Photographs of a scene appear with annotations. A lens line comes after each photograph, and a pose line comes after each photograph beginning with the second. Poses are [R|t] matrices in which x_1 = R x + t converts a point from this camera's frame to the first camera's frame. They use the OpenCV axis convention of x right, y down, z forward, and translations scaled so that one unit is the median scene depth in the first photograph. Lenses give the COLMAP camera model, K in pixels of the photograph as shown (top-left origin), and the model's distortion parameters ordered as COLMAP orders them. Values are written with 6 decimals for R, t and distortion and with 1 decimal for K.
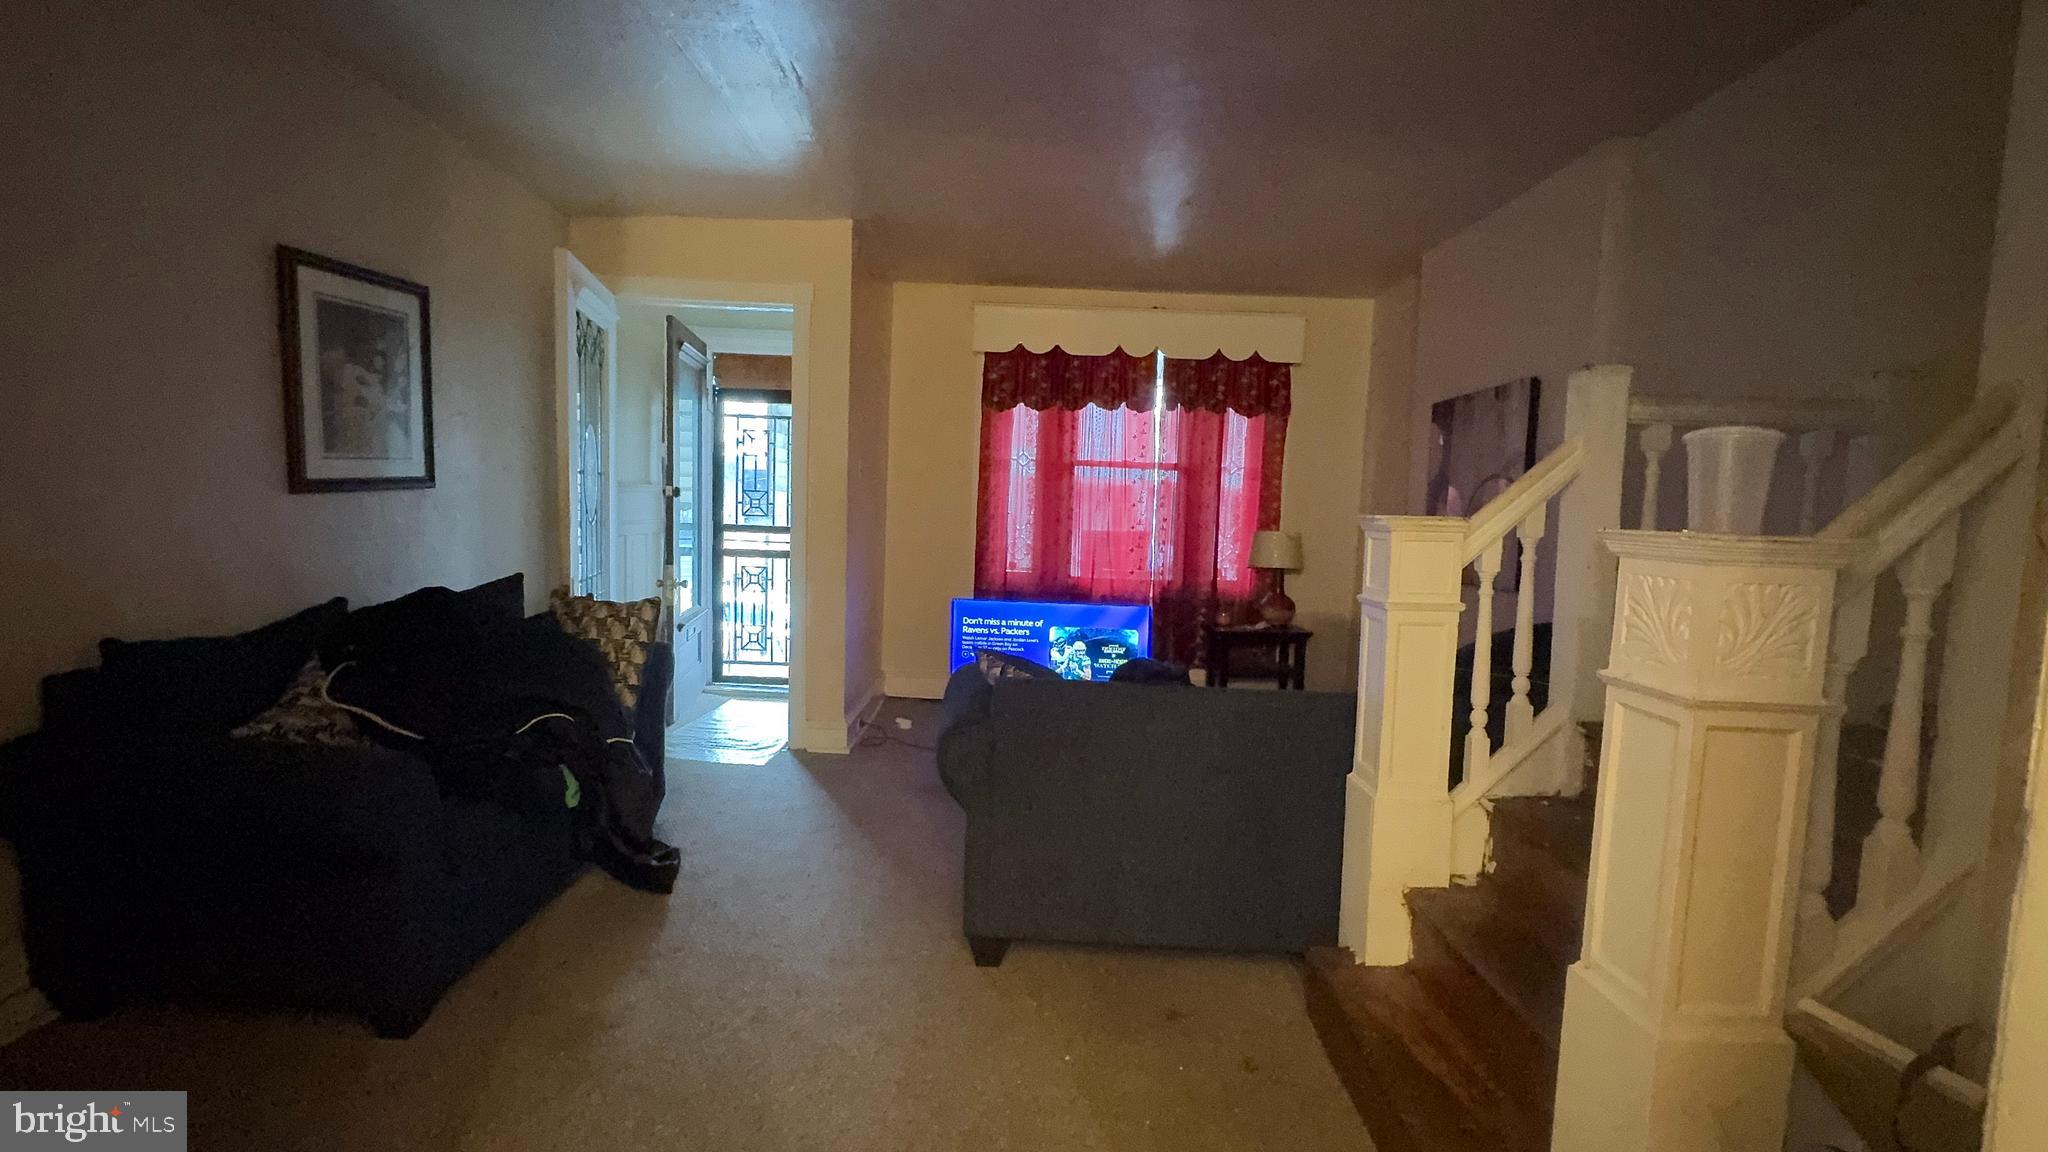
lens RADIAL K [[878.6, 0, 1021.0], [0, 878.6, 578.4], [0, 0, 1]] dist [0.001394, -0.000339]
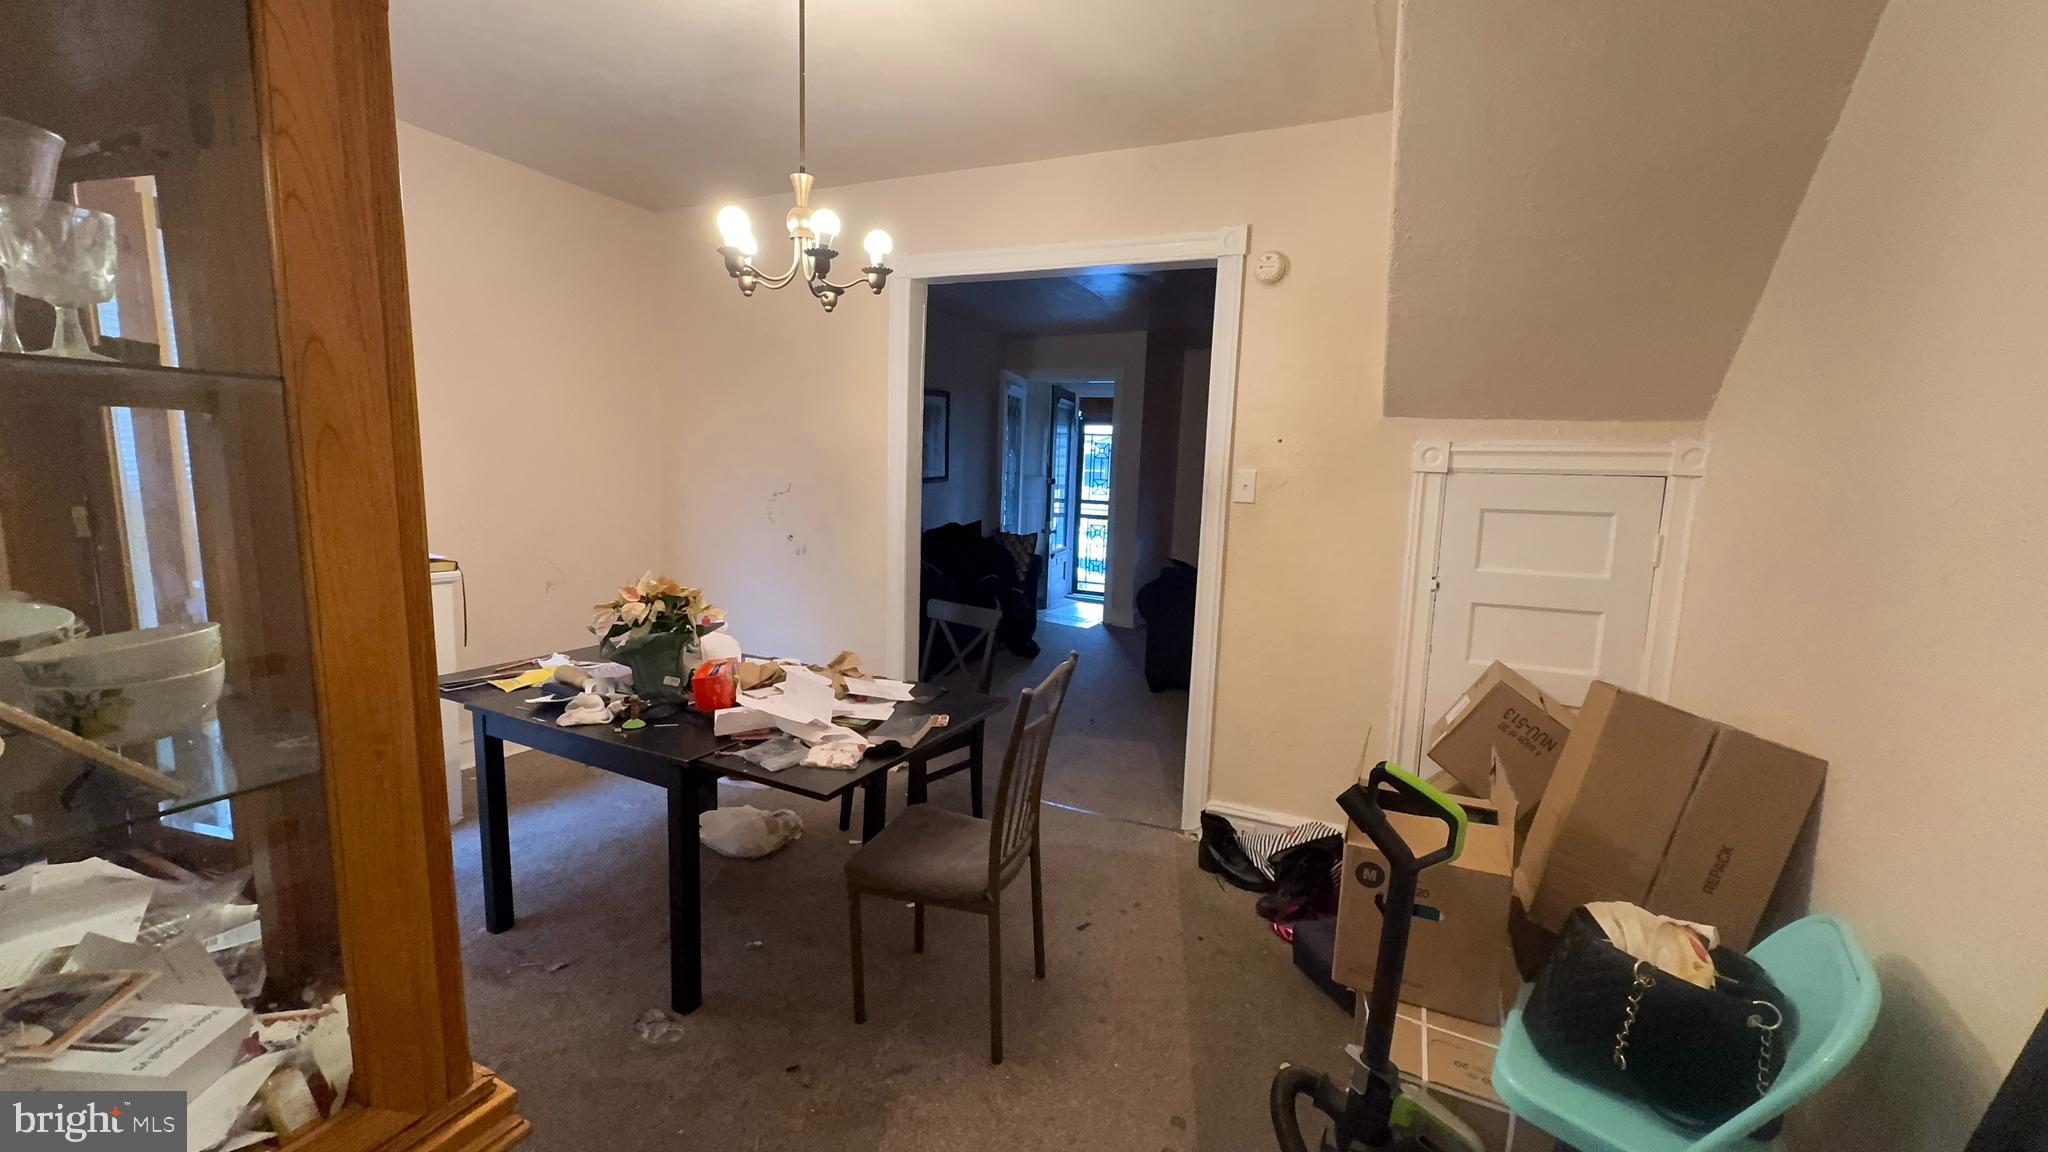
lens RADIAL K [[814.6, 0, 1021.4], [0, 814.6, 578.1], [0, 0, 1]] dist [-0.001577, 0.000001]
pose [[0.903121, 0.055200, -0.425824, 0.284910], [-0.040741, 0.998244, 0.042995, 0.033142], [0.427449, -0.021481, 0.903784, -0.573080]]
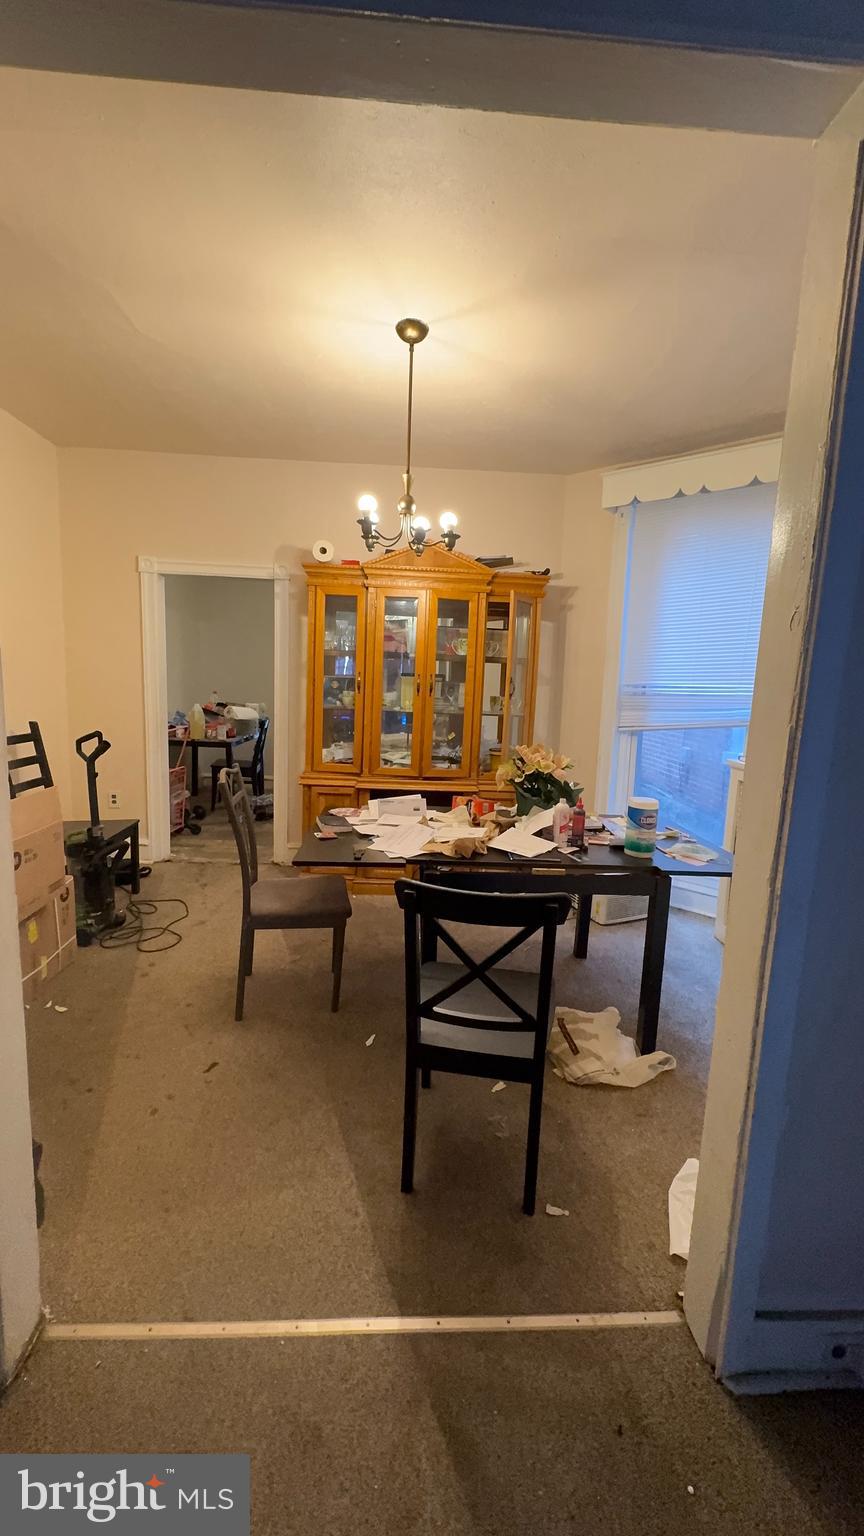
lens RADIAL K [[611.0, 0, 434.2], [0, 611.0, 764.4], [0, 0, 1]] dist [-0.001577, 0.000001]
pose [[-0.995503, -0.060298, -0.073064, -0.066903], [-0.074995, 0.972852, 0.218938, -0.044326], [0.057879, 0.223433, -0.972999, 0.488587]]
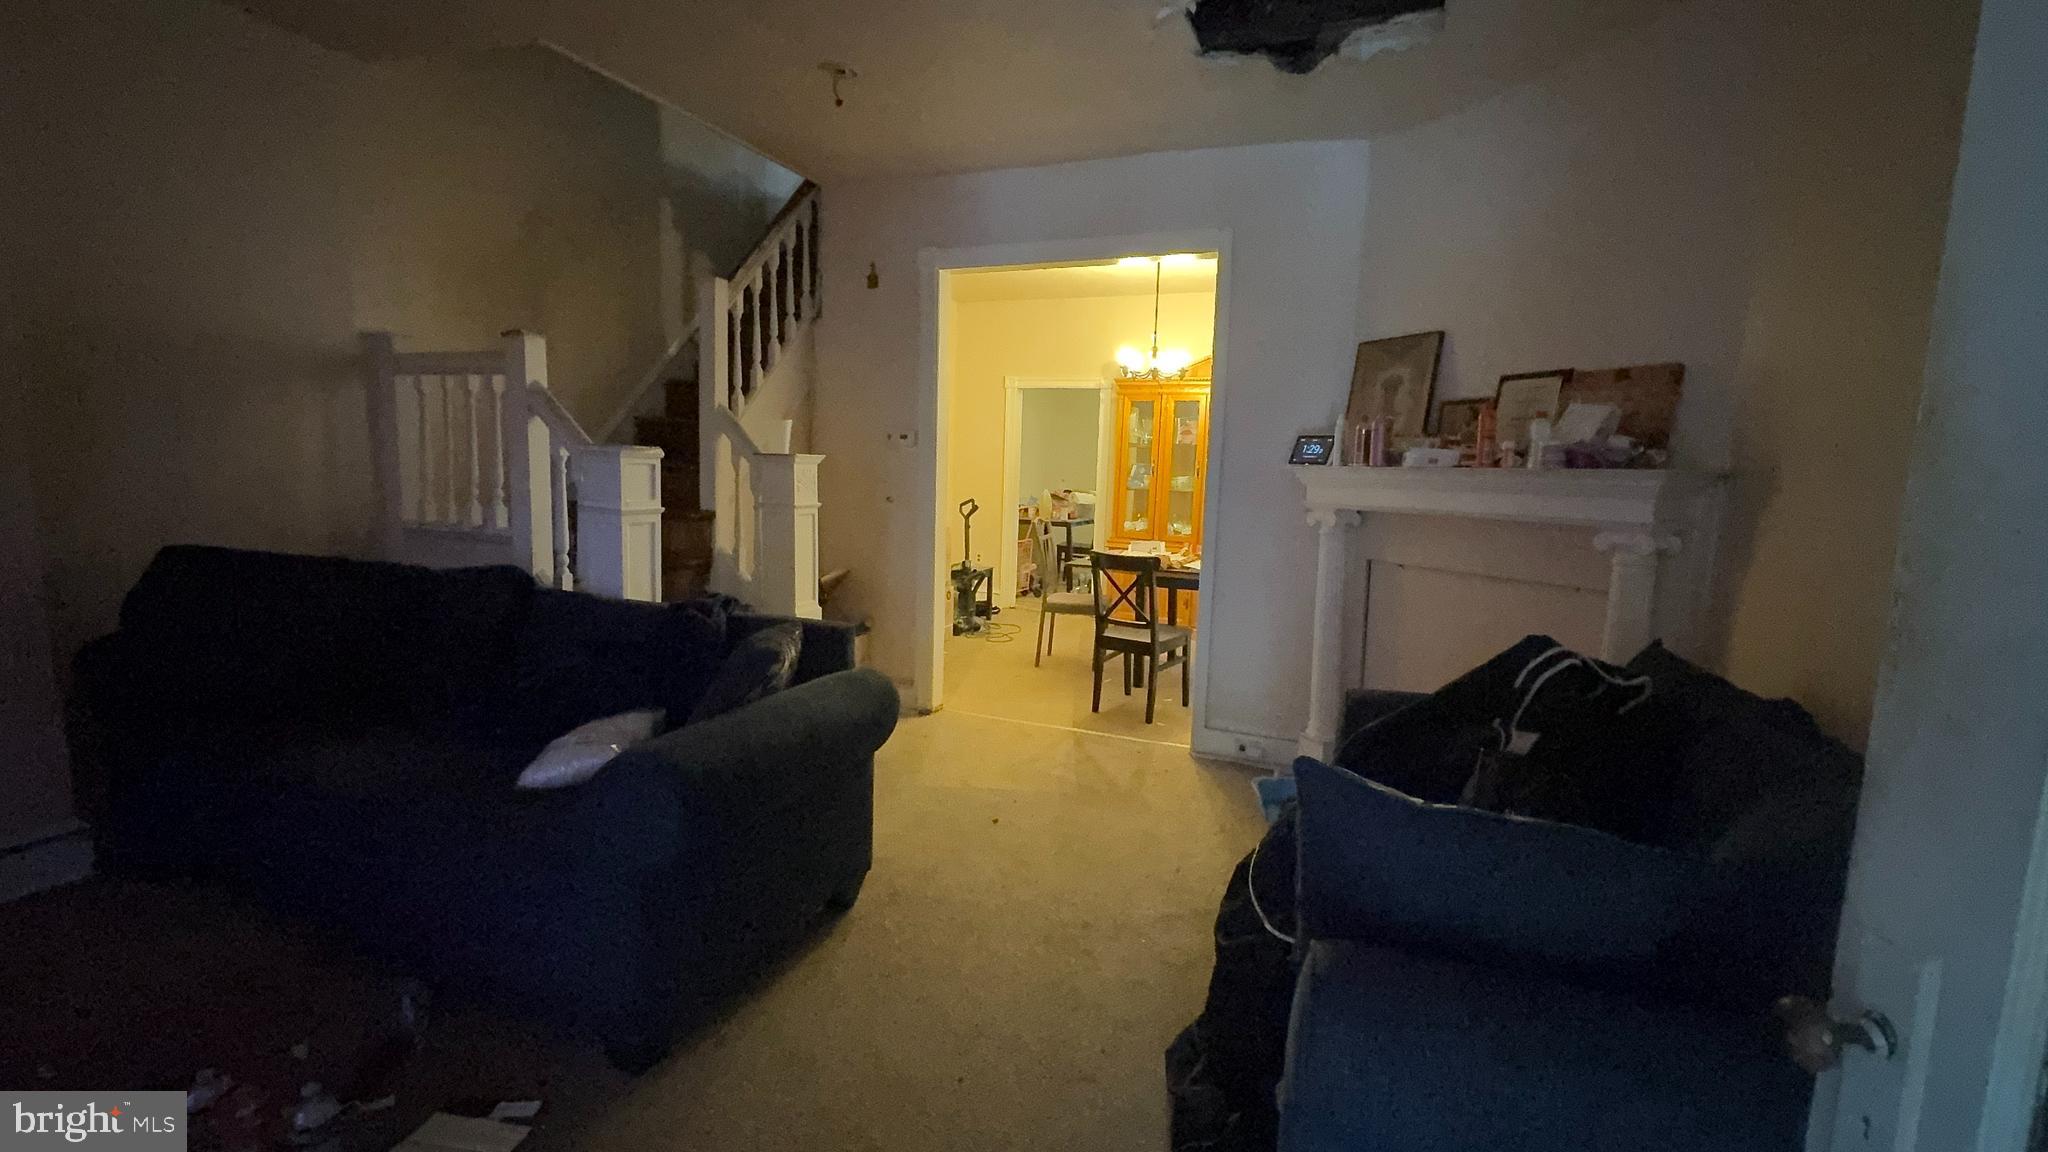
lens RADIAL K [[878.6, 0, 1021.0], [0, 878.6, 572.6], [0, 0, 1]] dist [0.001394, -0.000339]
pose [[-0.927489, -0.108119, 0.357875, -0.405914], [-0.031416, 0.976422, 0.213572, -0.111915], [-0.372528, 0.186843, -0.909017, 1.233435]]
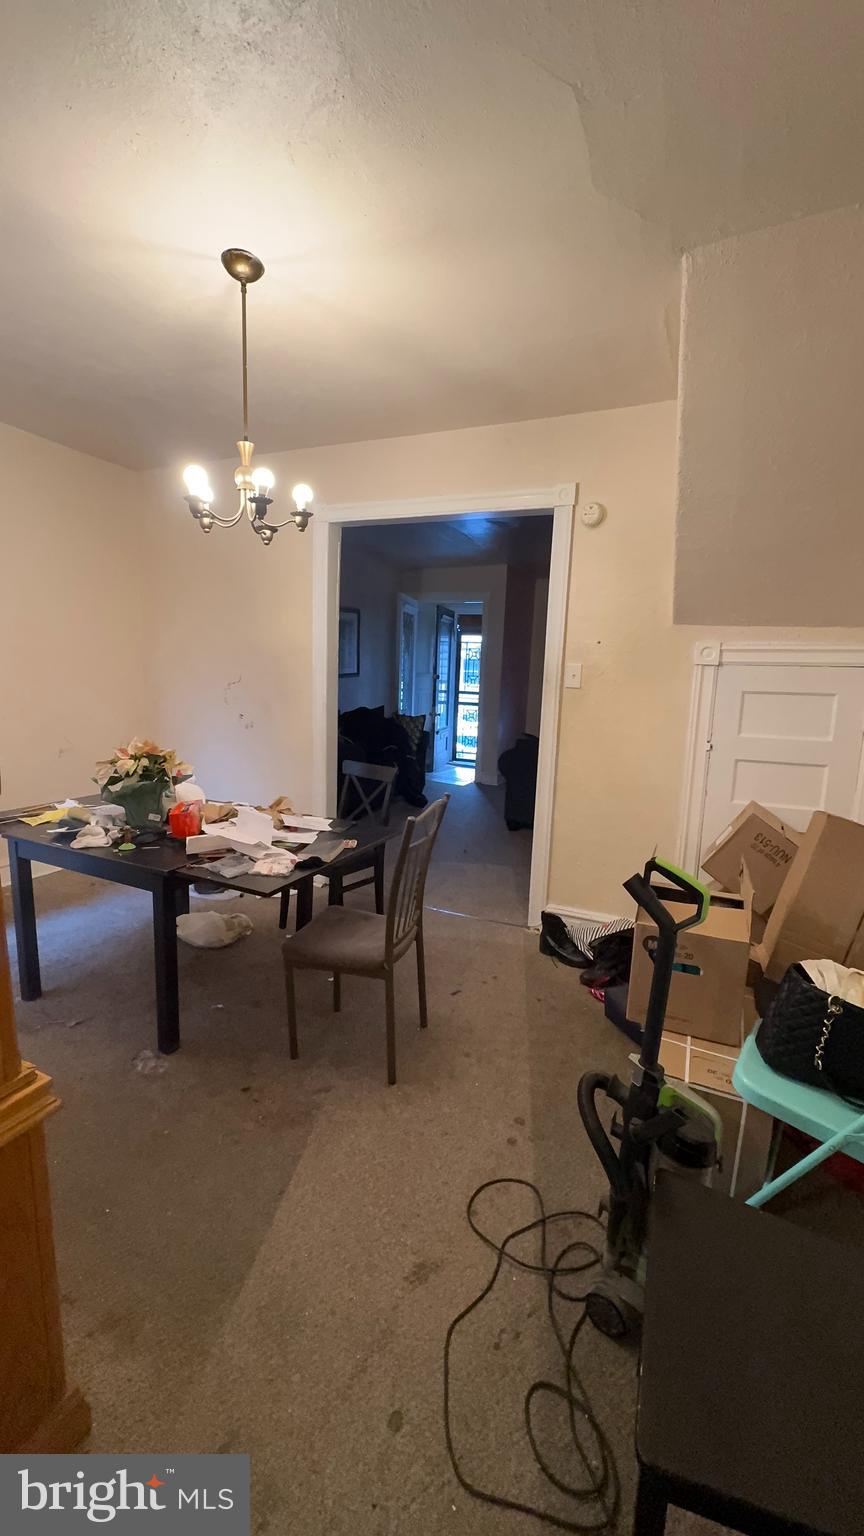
lens RADIAL K [[611.0, 0, 429.0], [0, 611.0, 770.6], [0, 0, 1]] dist [-0.001577, 0.000001]
pose [[0.911333, 0.063968, -0.406669, 0.300998], [-0.038748, 0.996797, 0.069961, 0.044353], [0.409841, -0.048001, 0.910893, -0.588177]]
